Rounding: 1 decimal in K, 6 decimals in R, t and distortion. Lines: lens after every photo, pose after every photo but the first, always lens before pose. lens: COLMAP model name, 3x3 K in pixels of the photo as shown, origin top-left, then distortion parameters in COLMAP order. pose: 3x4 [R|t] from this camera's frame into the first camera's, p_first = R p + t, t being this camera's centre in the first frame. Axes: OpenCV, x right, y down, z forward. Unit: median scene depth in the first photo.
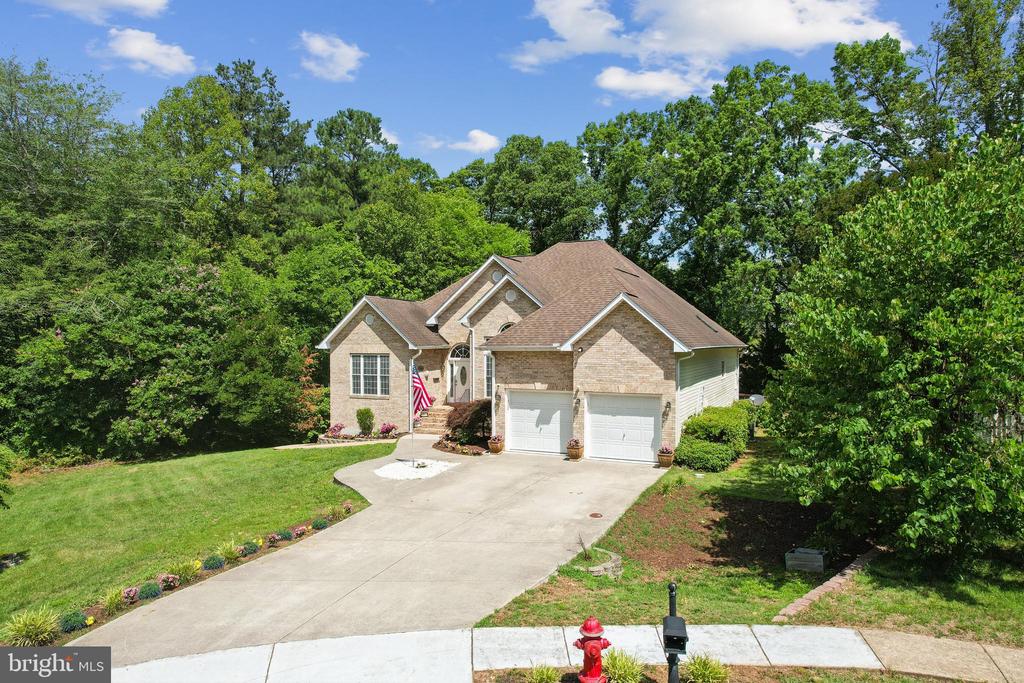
lens RADIAL K [[662.8, 0, 510.0], [0, 662.8, 340.7], [0, 0, 1]] dist [-0.083867, 0.075260]
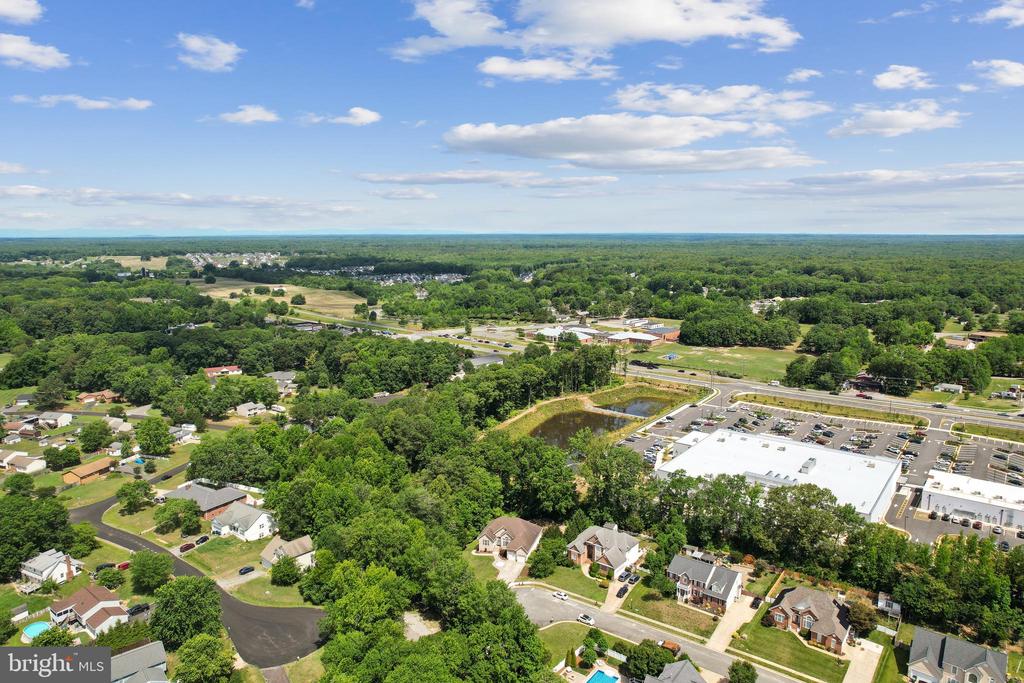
lens RADIAL K [[670.9, 0, 512.0], [0, 670.9, 341.5], [0, 0, 1]] dist [-0.051714, -0.000638]
pose [[0.990738, -0.032327, 0.131884, -0.818728], [0.008808, 0.984502, 0.175150, -3.339094], [-0.135502, -0.172366, 0.975669, -5.656733]]
